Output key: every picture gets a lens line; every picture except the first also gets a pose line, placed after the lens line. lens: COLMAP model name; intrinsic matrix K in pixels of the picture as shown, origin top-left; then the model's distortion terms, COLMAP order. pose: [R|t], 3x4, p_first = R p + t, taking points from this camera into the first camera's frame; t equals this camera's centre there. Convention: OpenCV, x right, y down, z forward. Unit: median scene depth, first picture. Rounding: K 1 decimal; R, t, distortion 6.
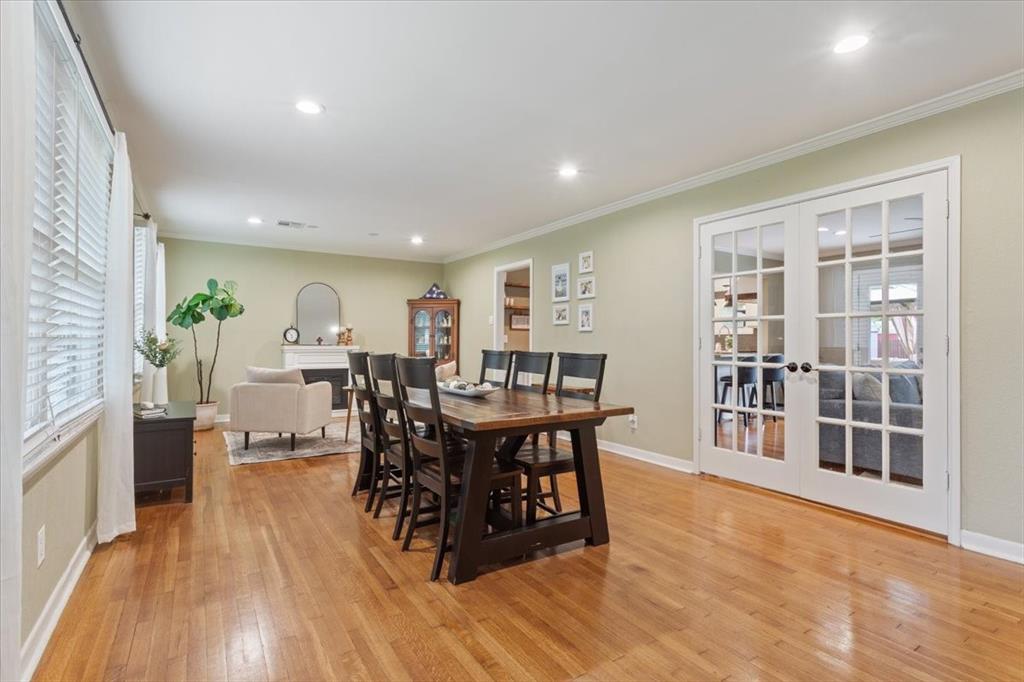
lens RADIAL K [[500.7, 0, 512.0], [0, 500.7, 341.0], [0, 0, 1]] dist [-0.001585, -0.000121]
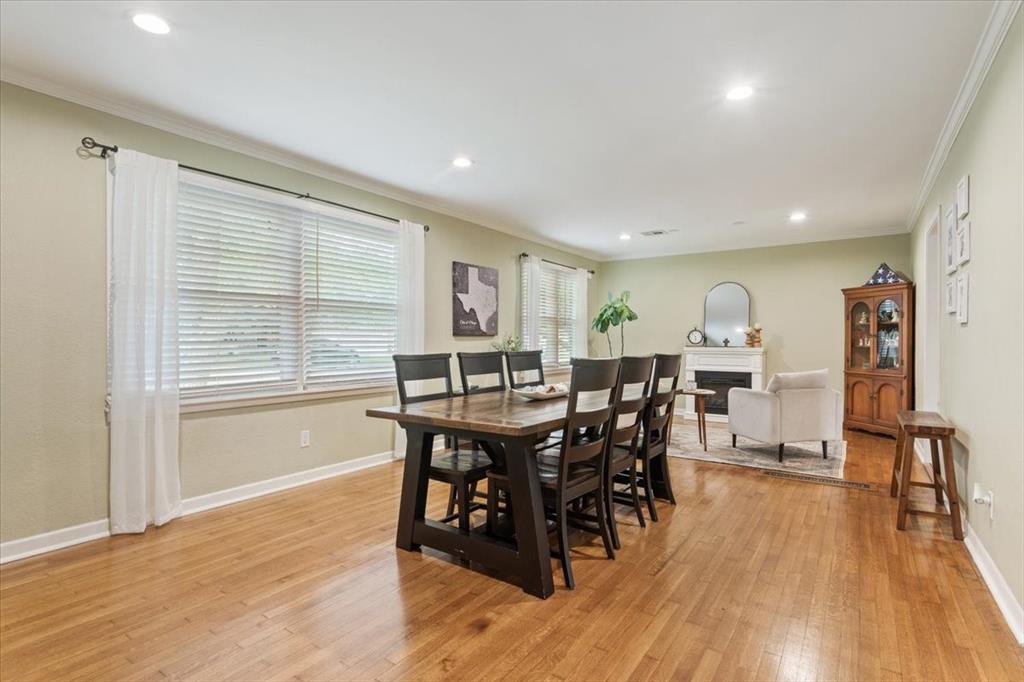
lens RADIAL K [[500.7, 0, 512.0], [0, 500.7, 341.0], [0, 0, 1]] dist [-0.001585, -0.000121]
pose [[0.385477, -0.002548, -0.922714, 0.361305], [-0.001258, 0.999994, -0.003286, 0.000647], [0.922716, 0.002428, 0.385472, 0.262339]]
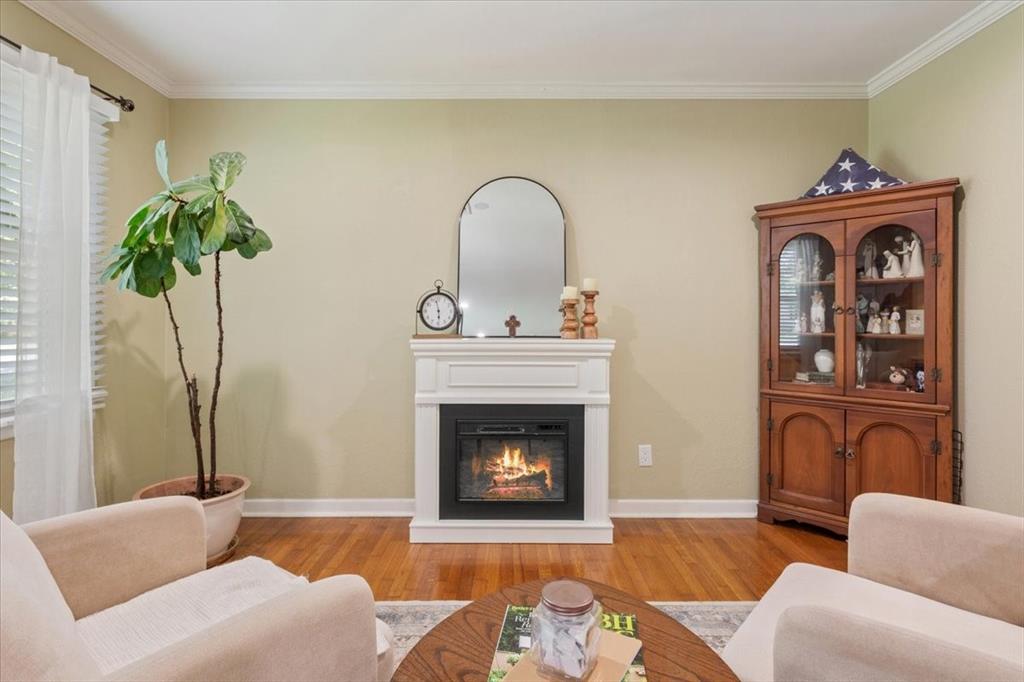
lens RADIAL K [[531.6, 0, 513.6], [0, 531.6, 323.0], [0, 0, 1]] dist [0.001321, 0.000245]
pose [[0.847683, -0.001074, -0.530502, -0.181023], [0.000182, 0.999998, -0.001734, -0.001906], [0.530503, 0.001374, 0.847682, 0.695328]]
